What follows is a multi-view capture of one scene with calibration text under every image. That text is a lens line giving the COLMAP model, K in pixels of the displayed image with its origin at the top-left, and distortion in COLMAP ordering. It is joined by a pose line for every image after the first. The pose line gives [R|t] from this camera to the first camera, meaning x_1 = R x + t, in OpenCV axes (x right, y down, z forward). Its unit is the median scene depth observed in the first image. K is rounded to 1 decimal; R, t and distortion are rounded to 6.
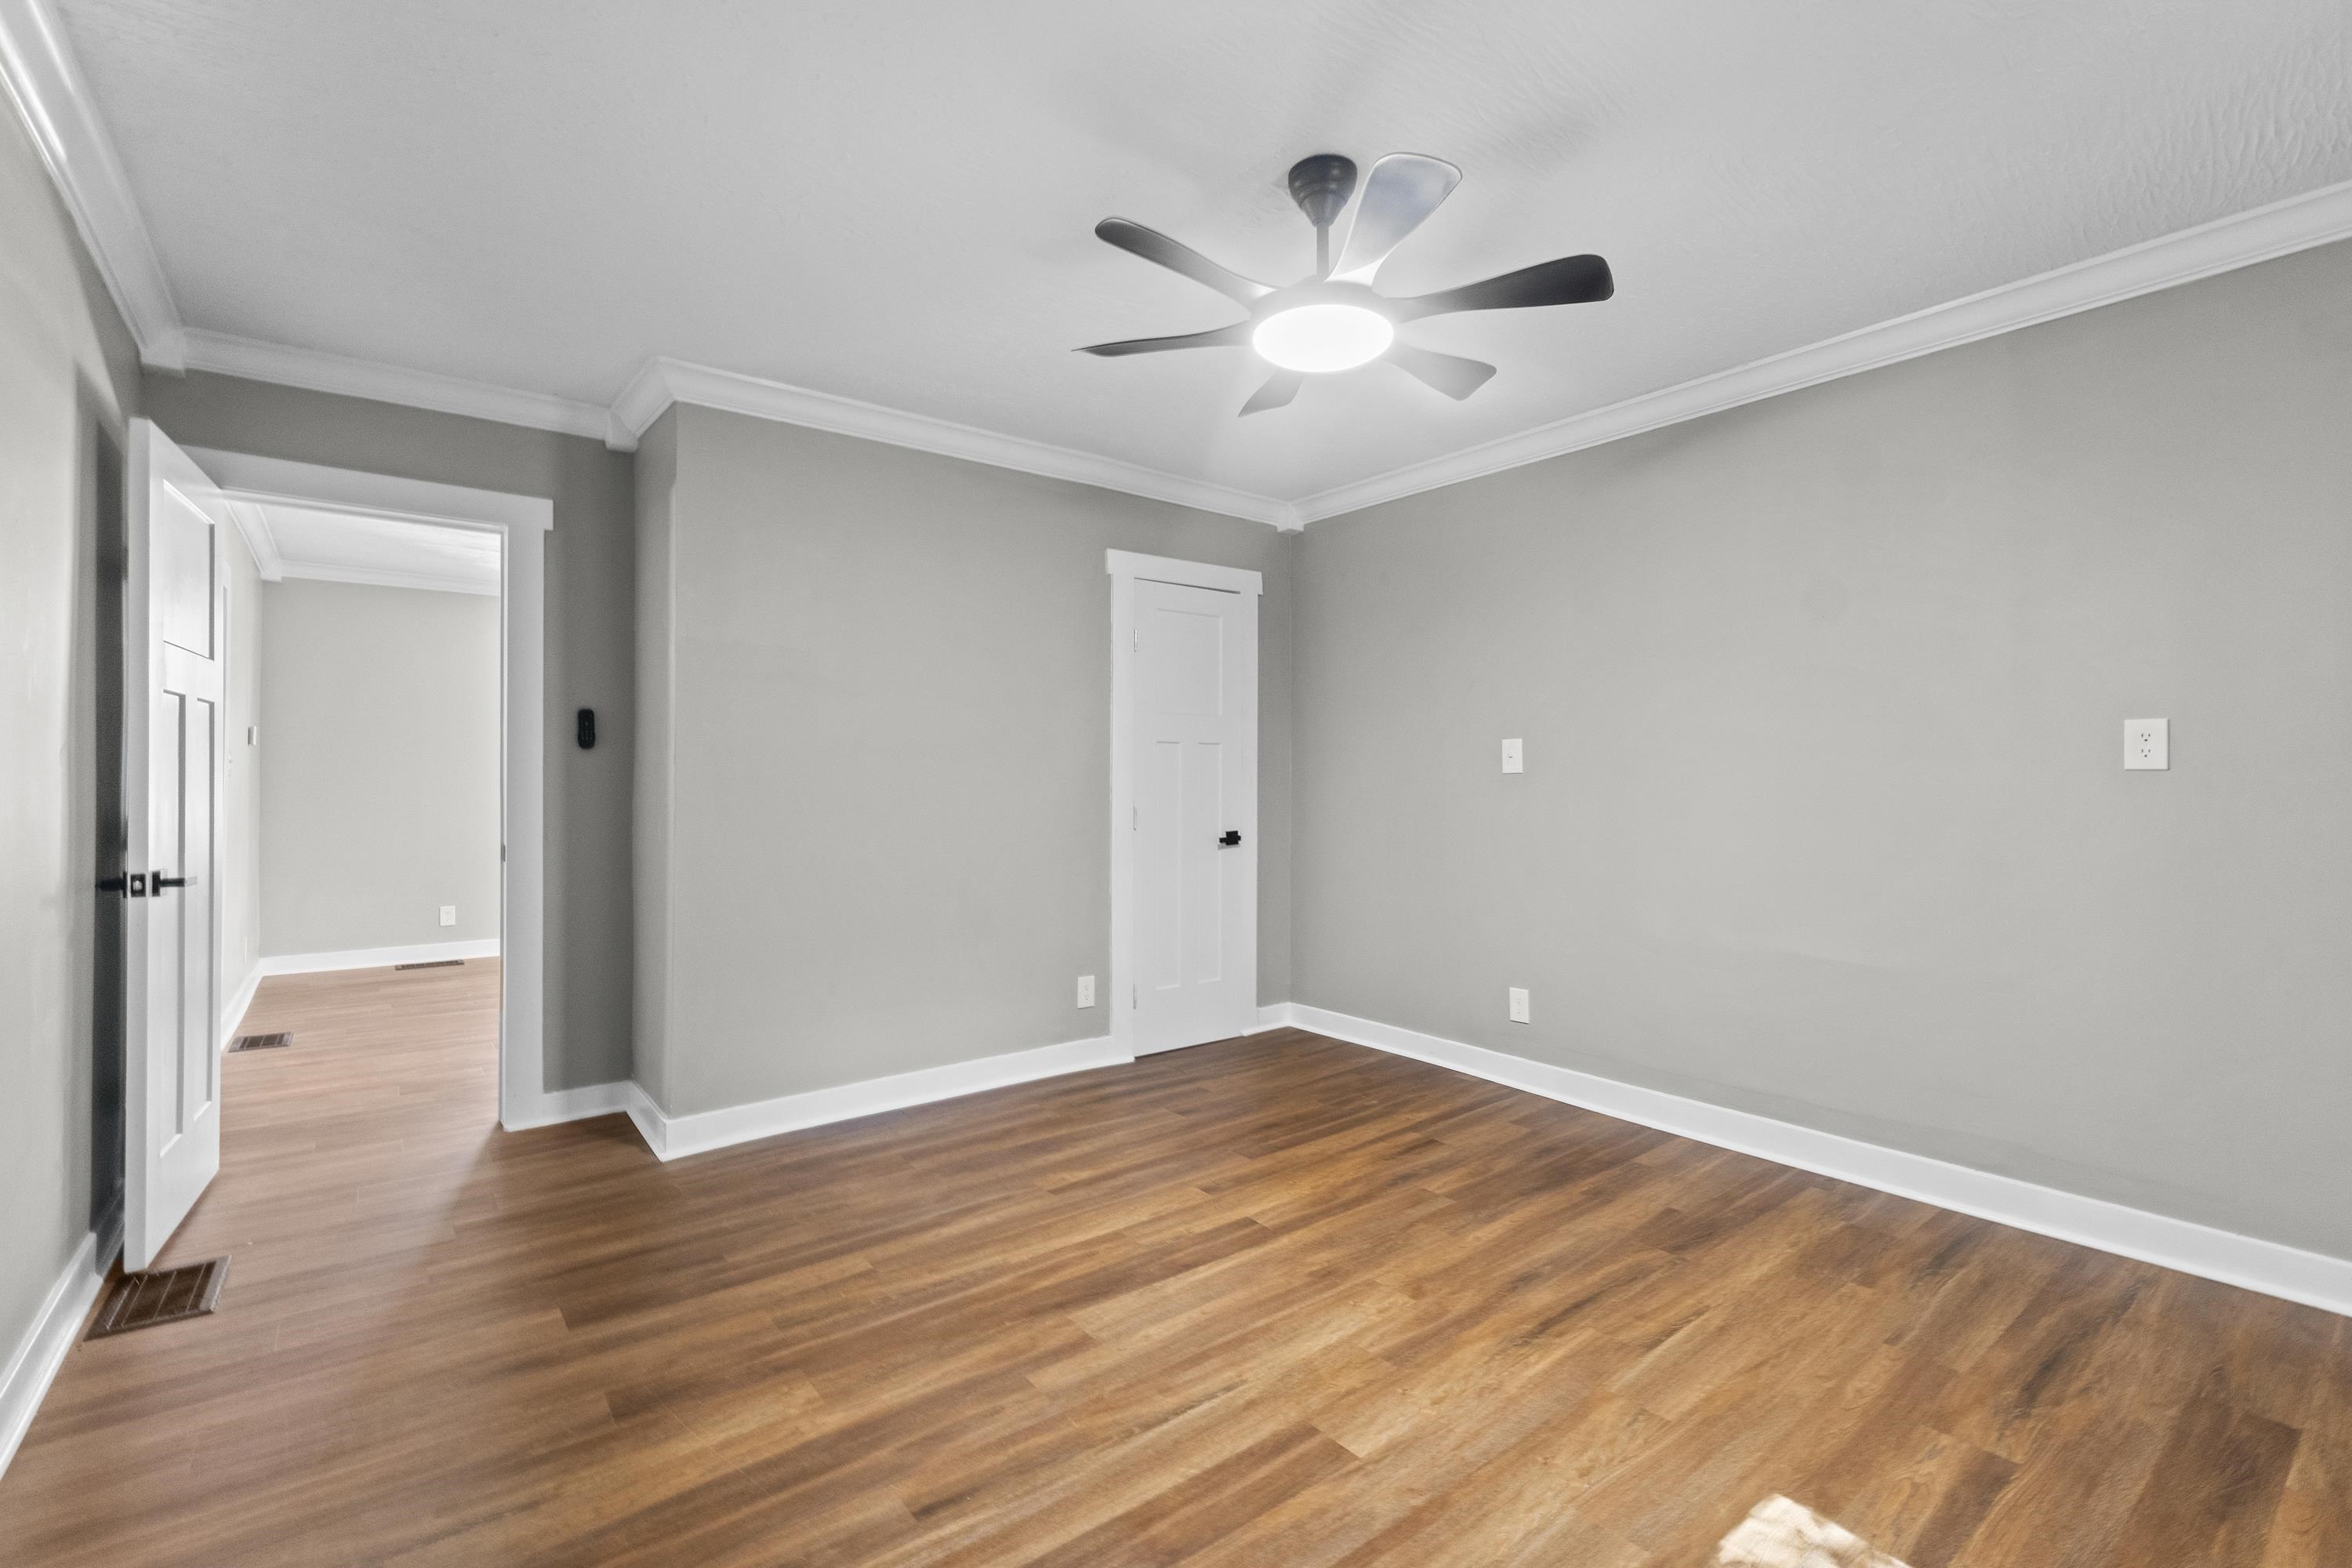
lens RADIAL K [[1028.4, 0, 1174.7], [0, 1028.4, 772.9], [0, 0, 1]] dist [0.013574, -0.001544]
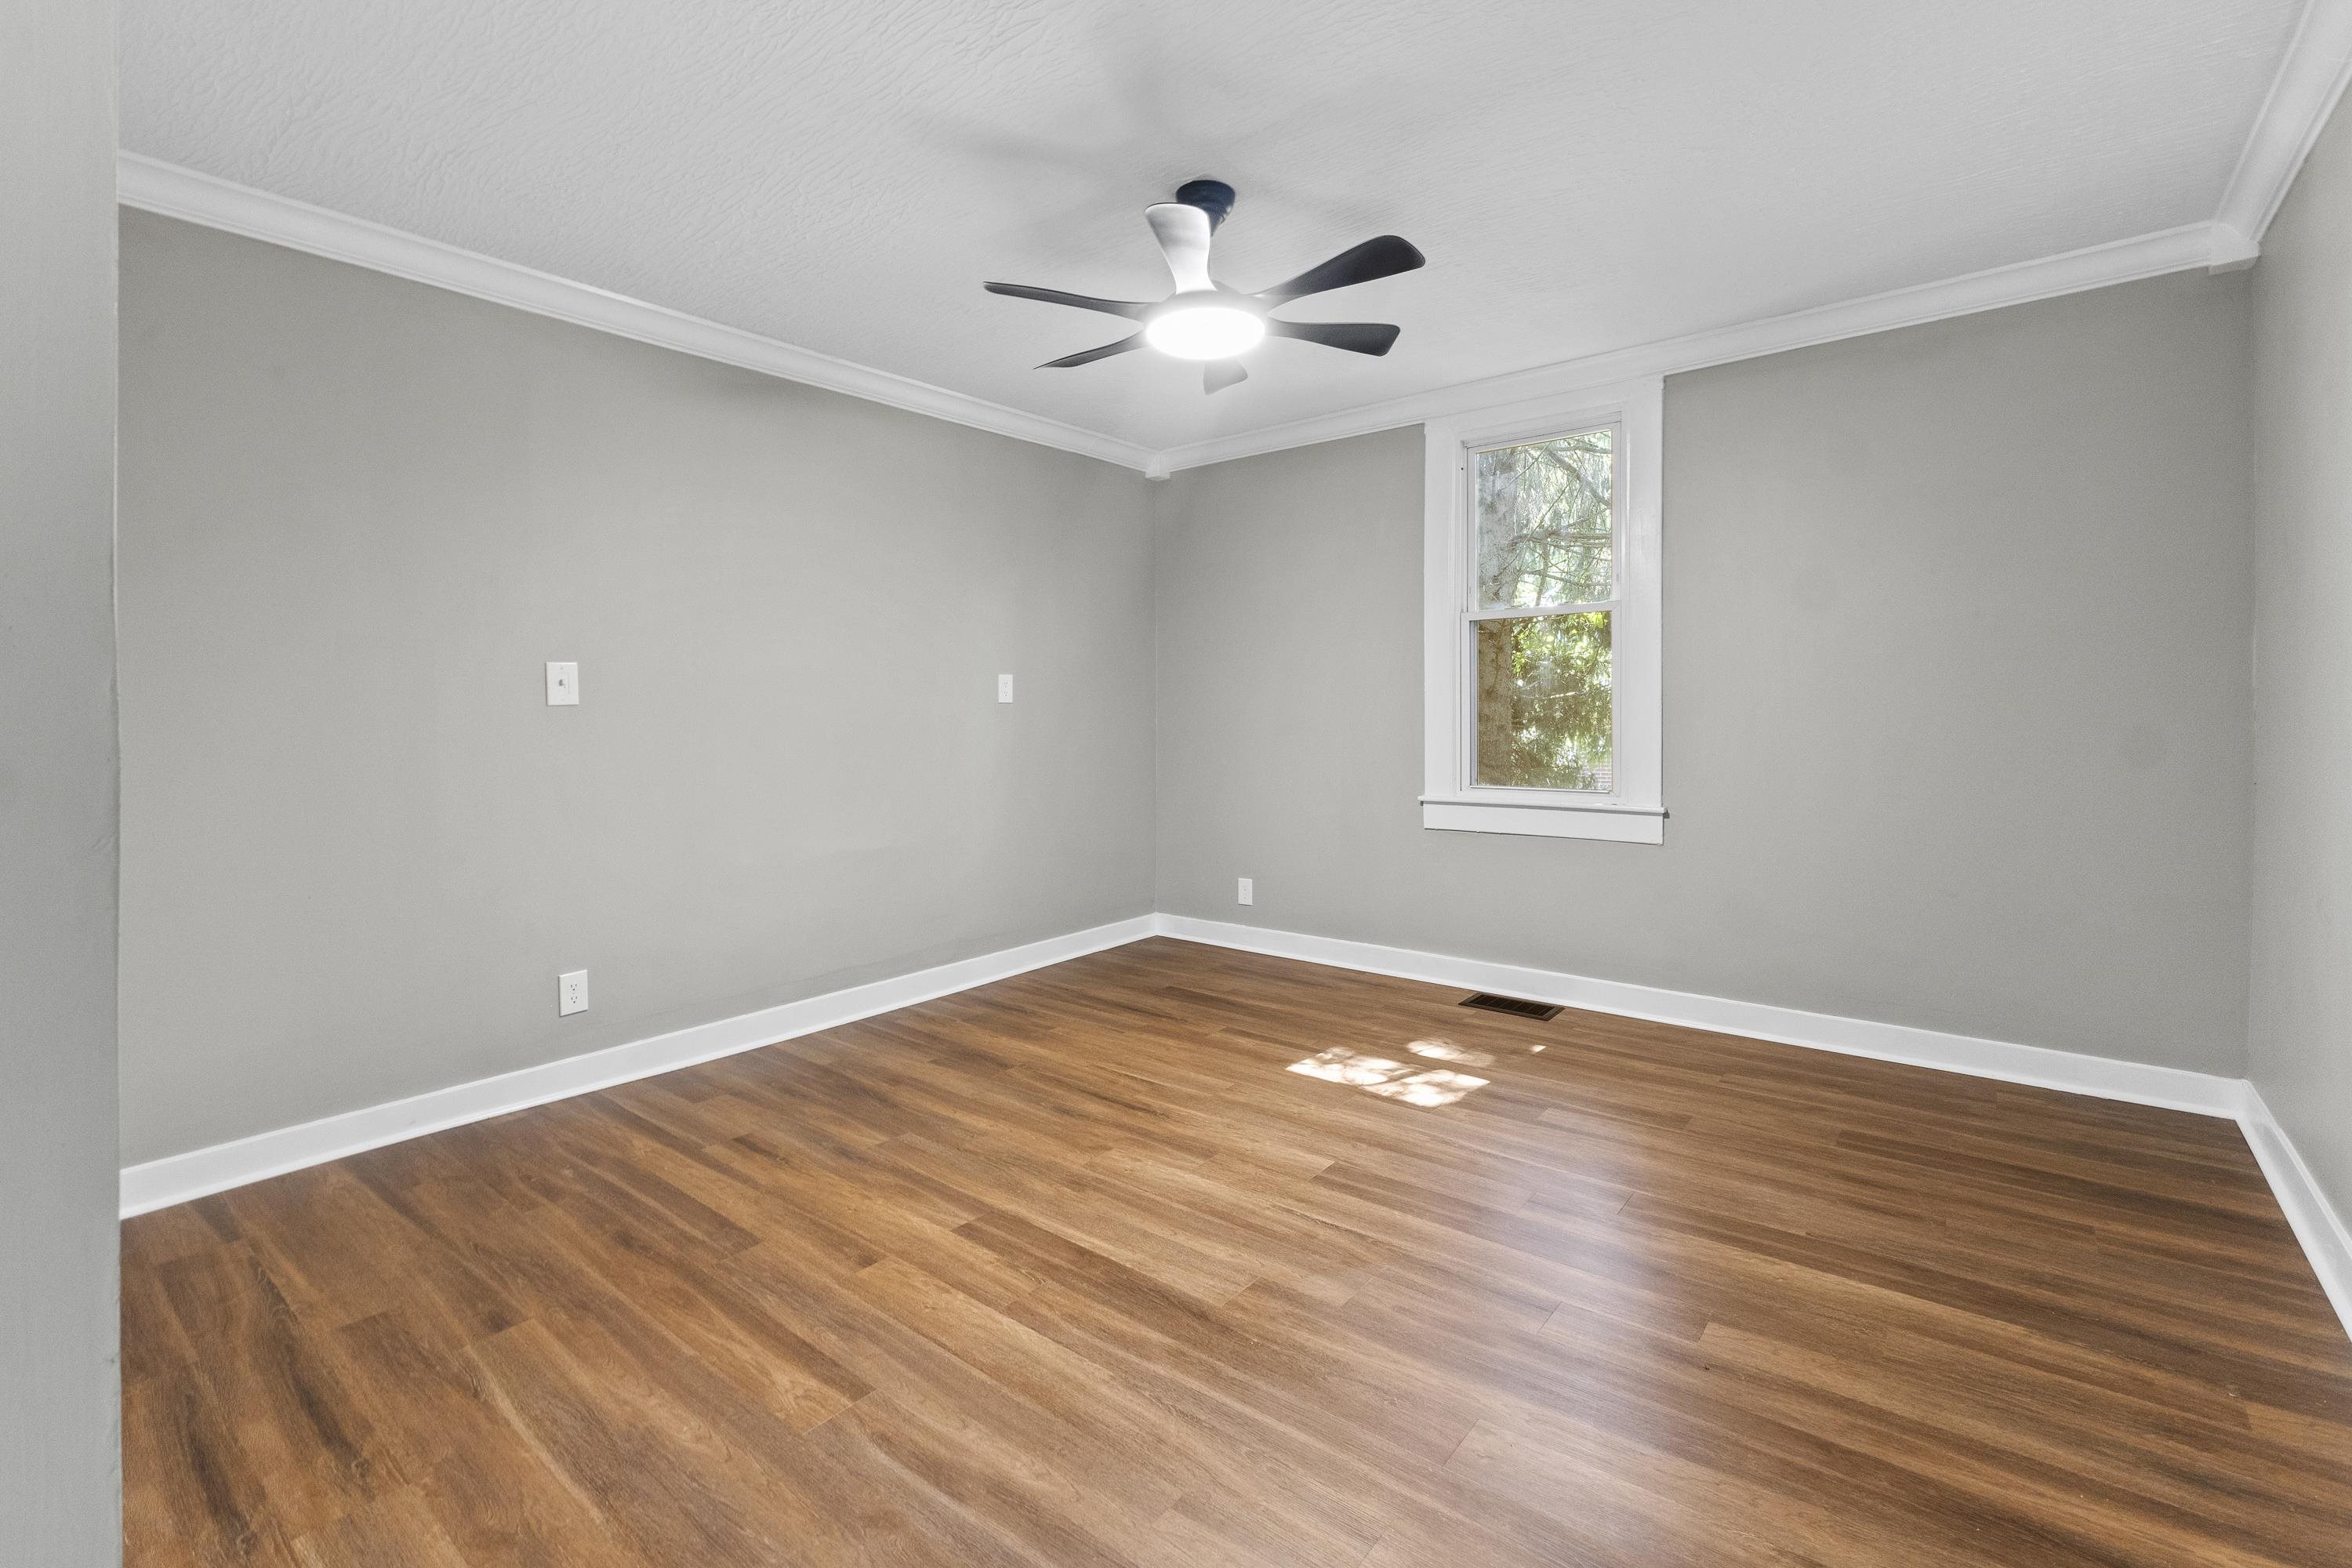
lens RADIAL K [[1028.4, 0, 1189.9], [0, 1028.4, 723.7], [0, 0, 1]] dist [0.013574, -0.001544]
pose [[-0.229515, -0.010723, 0.973246, -0.808324], [0.002948, 0.999927, 0.011712, 0.011320], [-0.973301, 0.005557, -0.229467, 1.032579]]
